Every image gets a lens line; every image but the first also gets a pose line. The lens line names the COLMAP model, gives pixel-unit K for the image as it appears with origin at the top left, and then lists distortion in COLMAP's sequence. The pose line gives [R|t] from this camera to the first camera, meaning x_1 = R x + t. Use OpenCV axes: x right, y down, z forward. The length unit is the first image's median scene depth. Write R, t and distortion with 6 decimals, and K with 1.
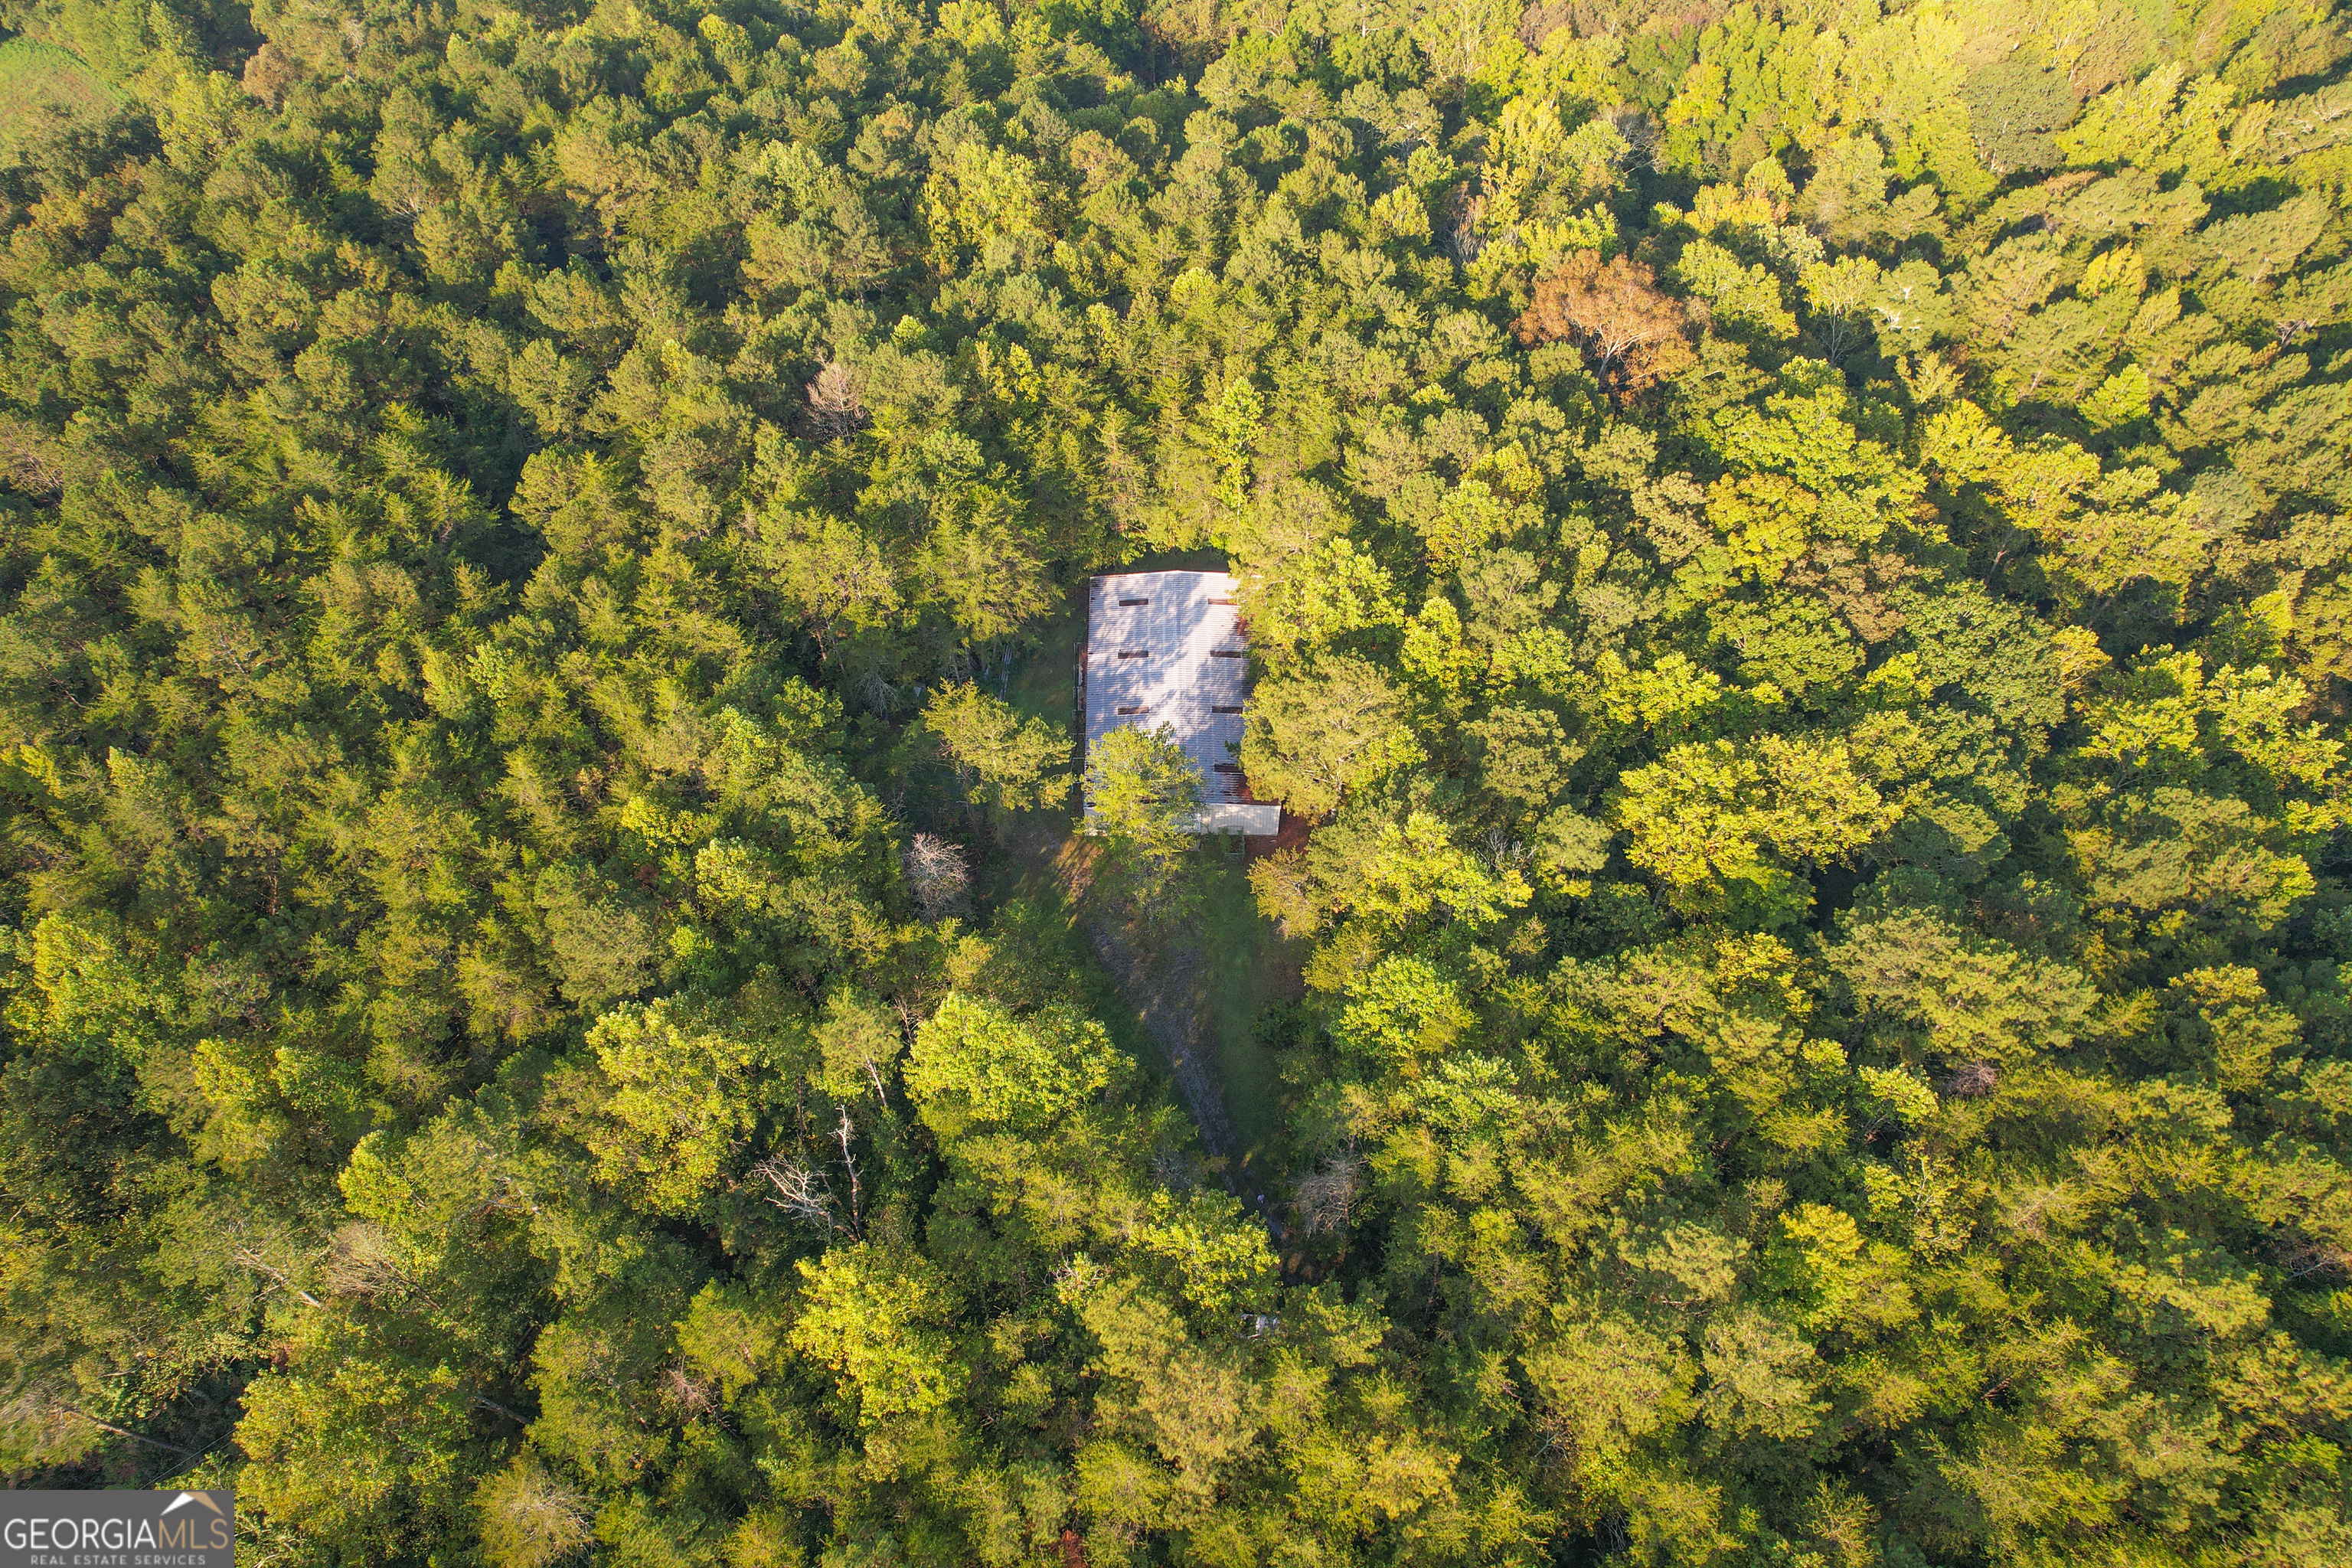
lens RADIAL K [[1471.0, 0, 1169.0], [0, 1471.0, 778.5], [0, 0, 1]] dist [-0.078257, 0.058350]
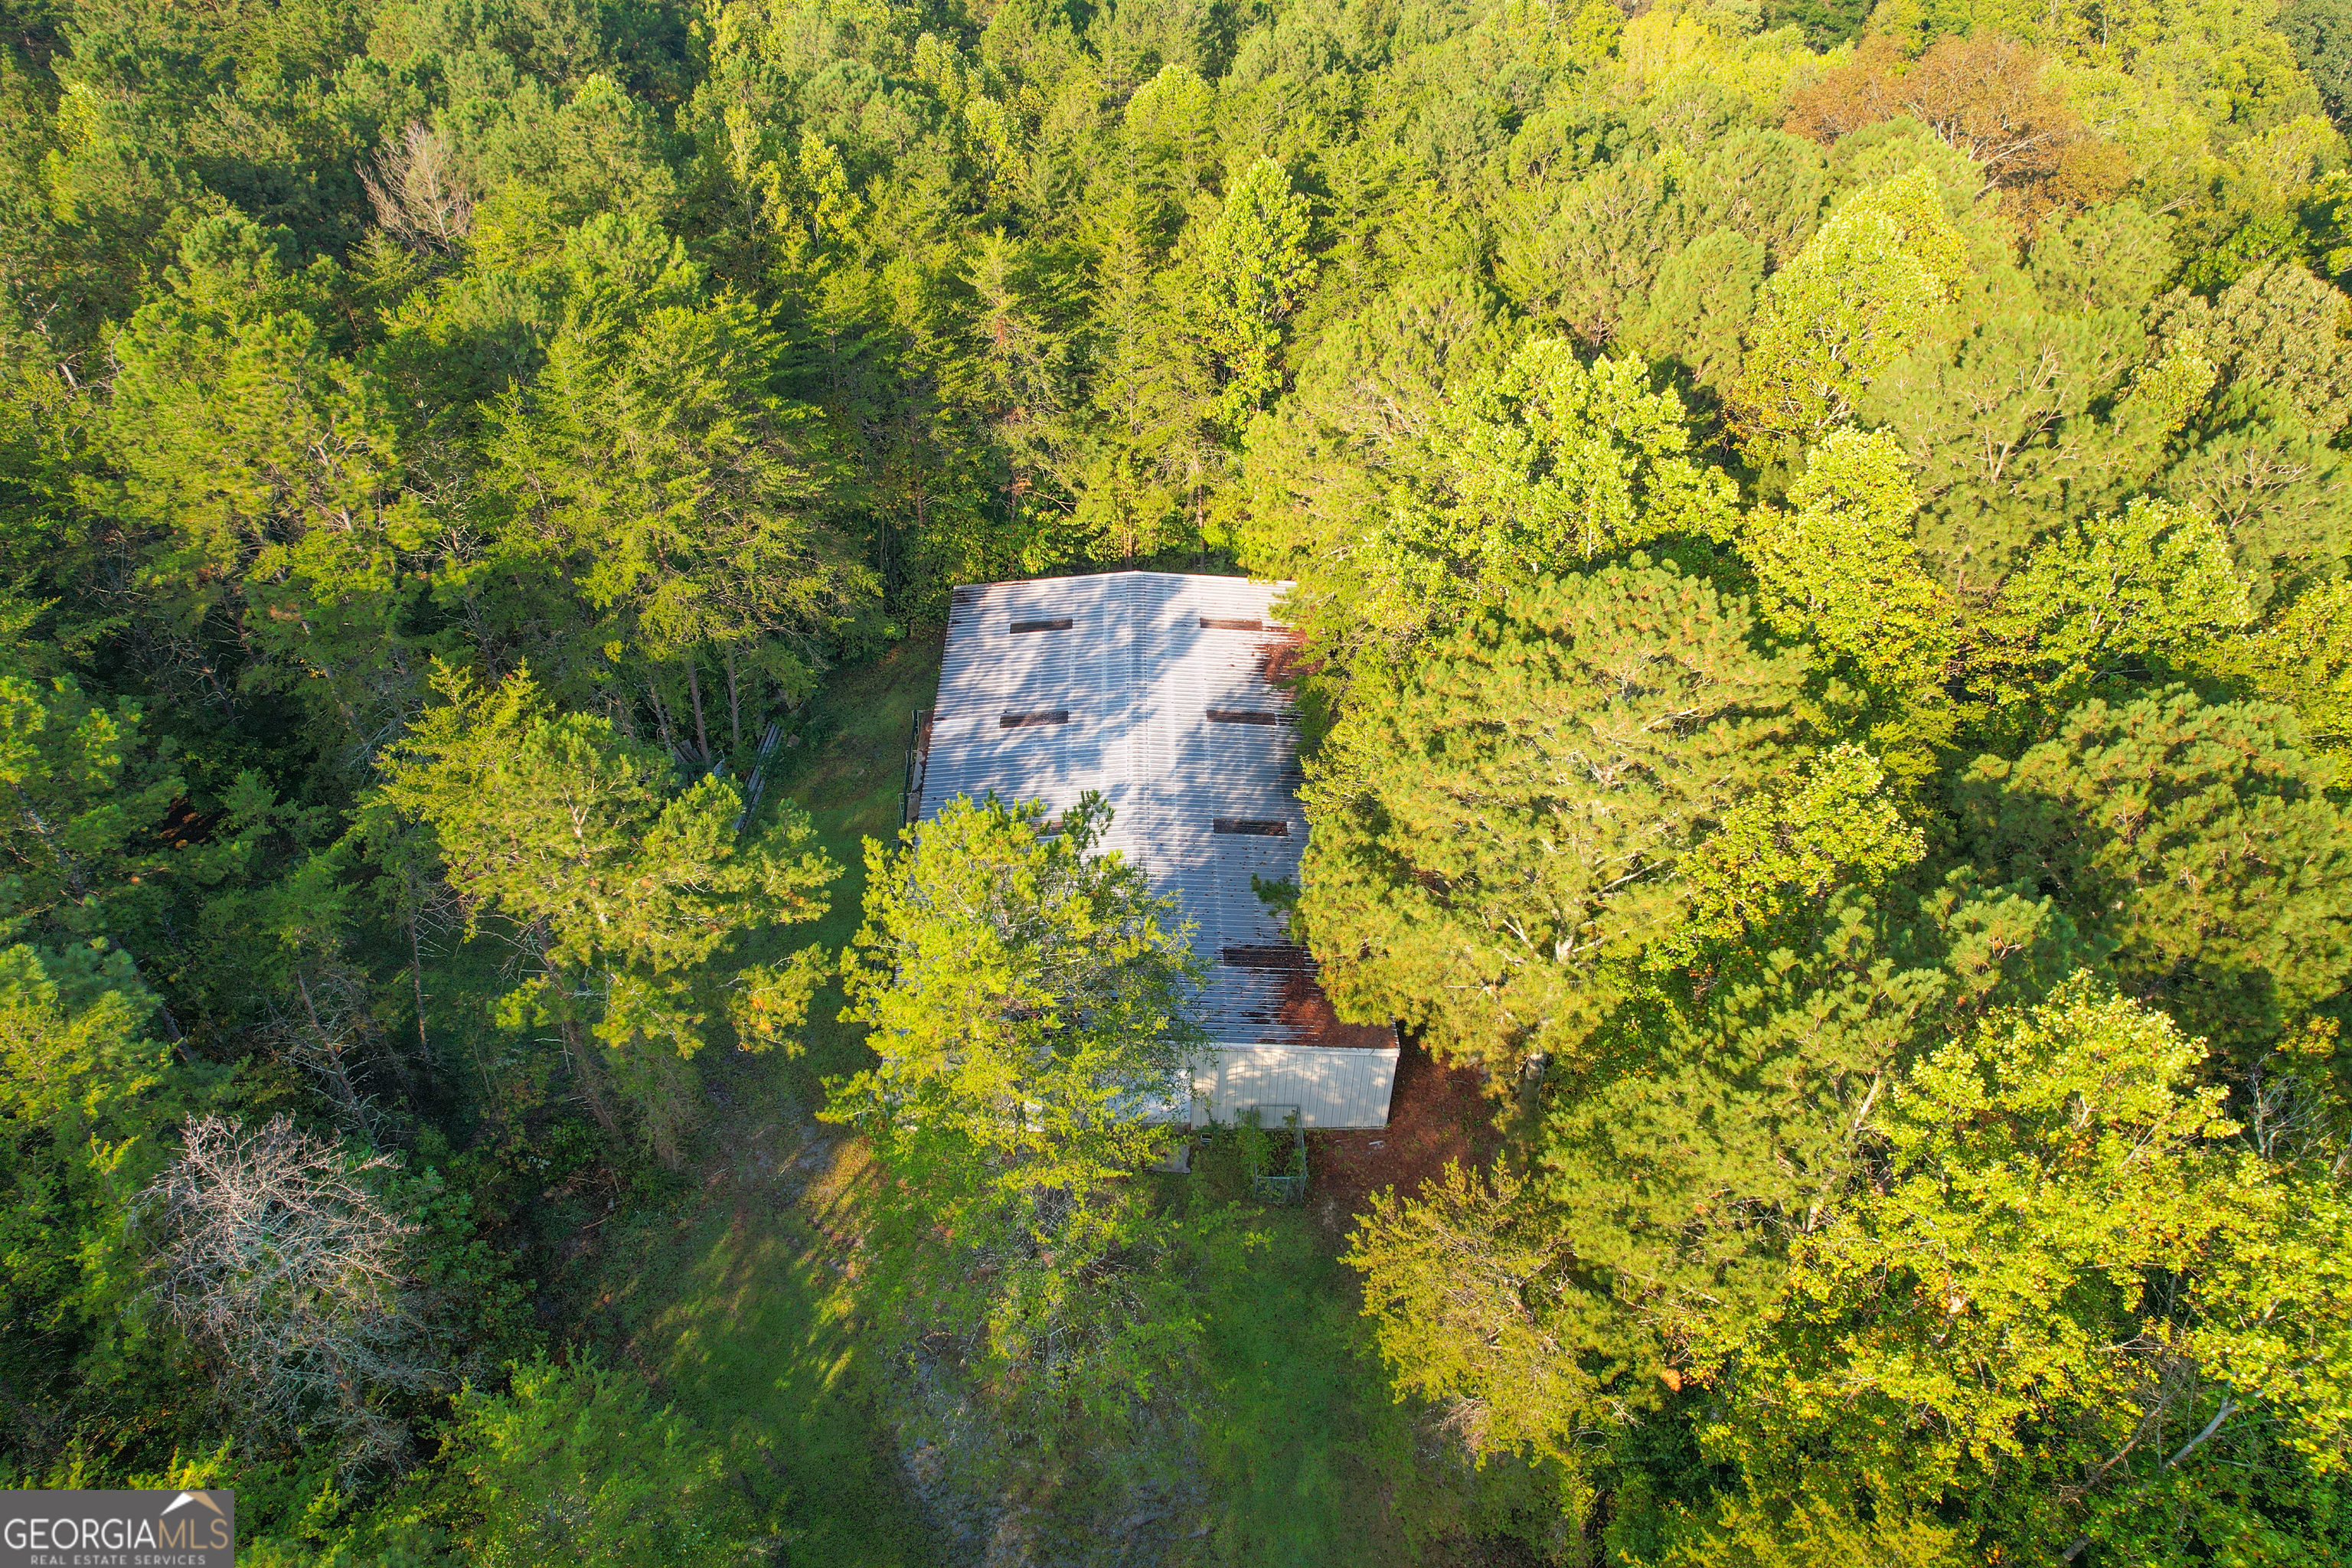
lens RADIAL K [[1471.0, 0, 1169.0], [0, 1471.0, 778.5], [0, 0, 1]] dist [-0.078257, 0.058350]
pose [[0.999898, -0.009967, 0.010275, 0.012360], [0.011855, 0.978874, -0.204118, 0.027234], [-0.008024, 0.204219, 0.978892, 0.605656]]
